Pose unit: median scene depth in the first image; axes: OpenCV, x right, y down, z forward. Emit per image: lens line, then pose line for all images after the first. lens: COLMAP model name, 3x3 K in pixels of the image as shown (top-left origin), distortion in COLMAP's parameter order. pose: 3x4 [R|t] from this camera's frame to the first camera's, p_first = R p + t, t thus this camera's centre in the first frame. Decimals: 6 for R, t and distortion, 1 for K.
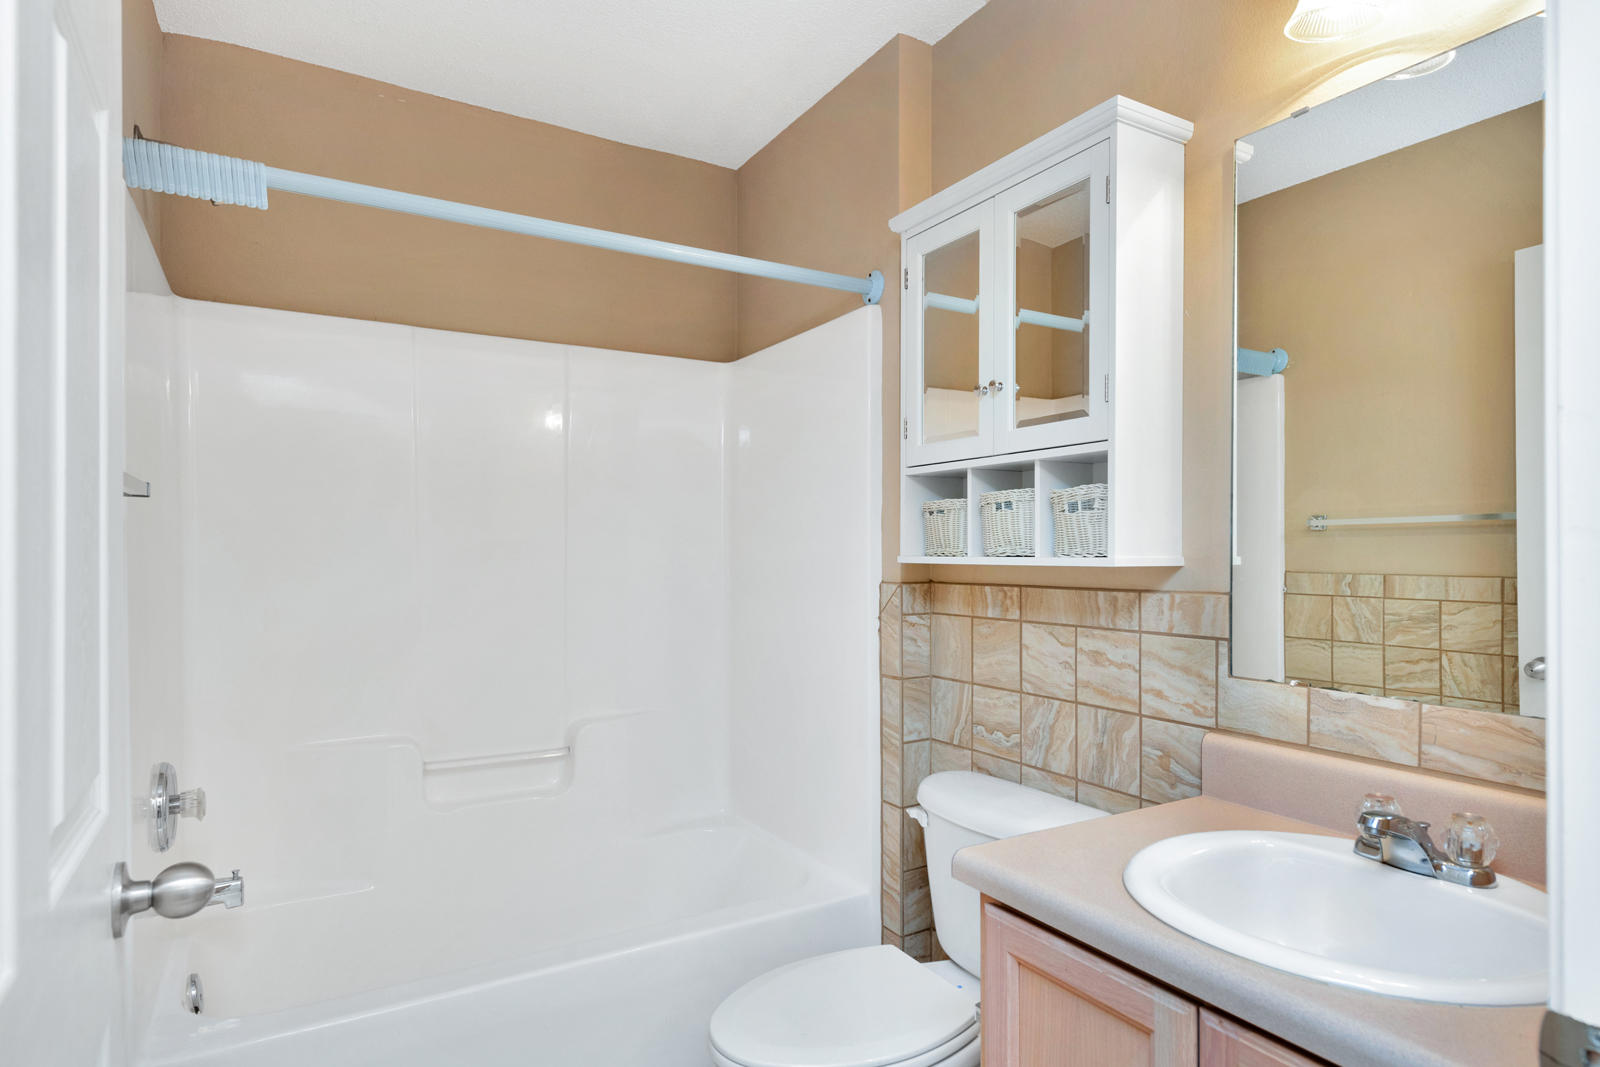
lens RADIAL K [[886.1, 0, 817.0], [0, 886.1, 558.4], [0, 0, 1]] dist [-0.000720, 0.001781]
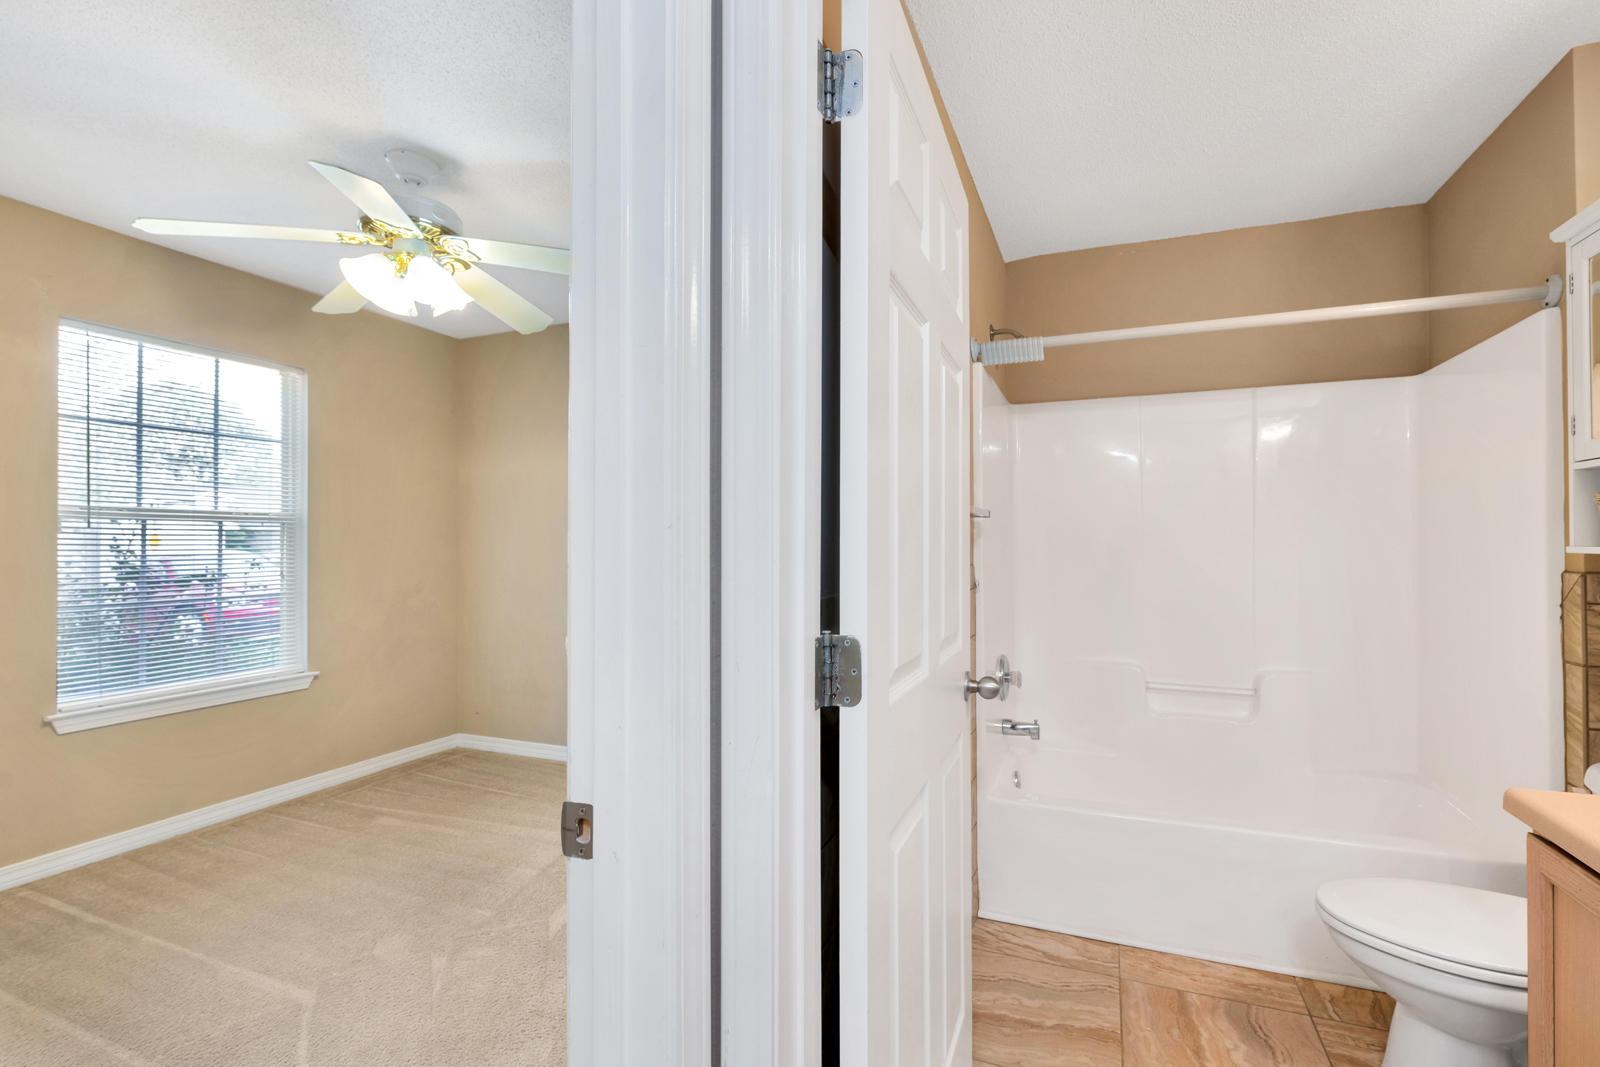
lens RADIAL K [[699.8, 0, 832.5], [0, 699.8, 535.5], [0, 0, 1]] dist [0.002419, -0.004302]
pose [[0.613878, -0.010703, -0.789328, 0.199153], [-0.003154, 0.999867, -0.016011, 0.000146], [0.789394, 0.012318, 0.613763, -0.187784]]
